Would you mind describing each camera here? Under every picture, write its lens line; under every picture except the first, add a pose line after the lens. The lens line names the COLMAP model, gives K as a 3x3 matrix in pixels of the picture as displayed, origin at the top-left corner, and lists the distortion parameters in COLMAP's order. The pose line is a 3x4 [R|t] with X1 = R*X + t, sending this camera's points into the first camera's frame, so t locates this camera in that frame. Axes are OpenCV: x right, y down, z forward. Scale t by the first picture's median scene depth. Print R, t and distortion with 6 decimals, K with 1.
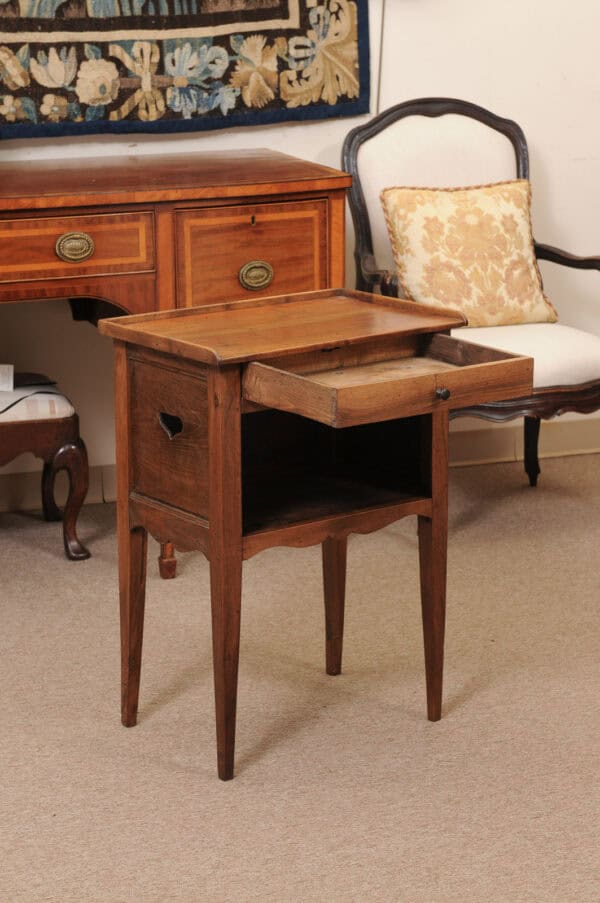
lens RADIAL K [[2342.4, 0, 304.3], [0, 2342.4, 456.0], [0, 0, 1]] dist [0.199187, 0.000000]
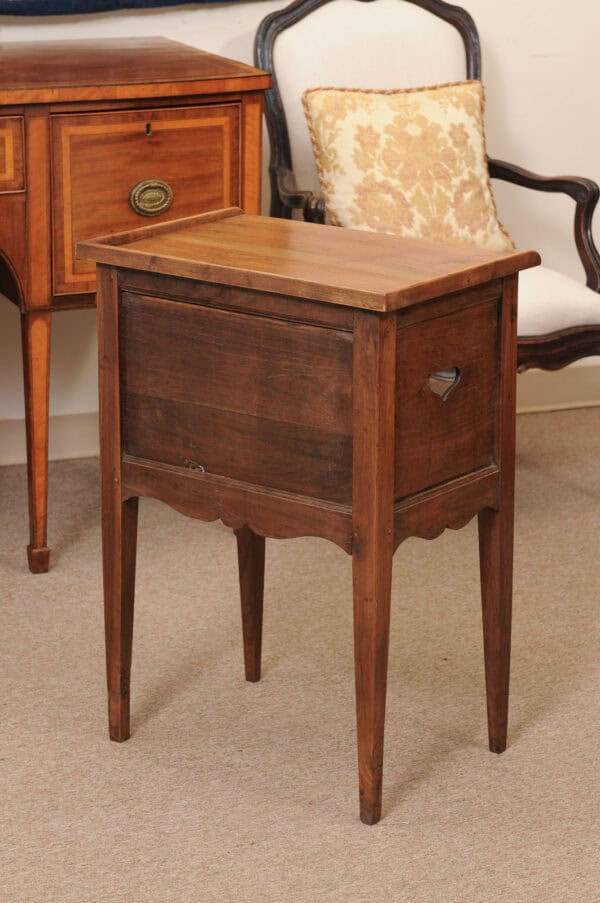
lens RADIAL K [[2558.0, 0, 309.5], [0, 2558.0, 451.6], [0, 0, 1]] dist [0.182072, 0.000000]
pose [[0.998542, 0.007288, 0.053481, -0.012611], [-0.009117, 0.999379, 0.034032, -0.020185], [-0.053200, -0.034470, 0.997989, 0.116481]]
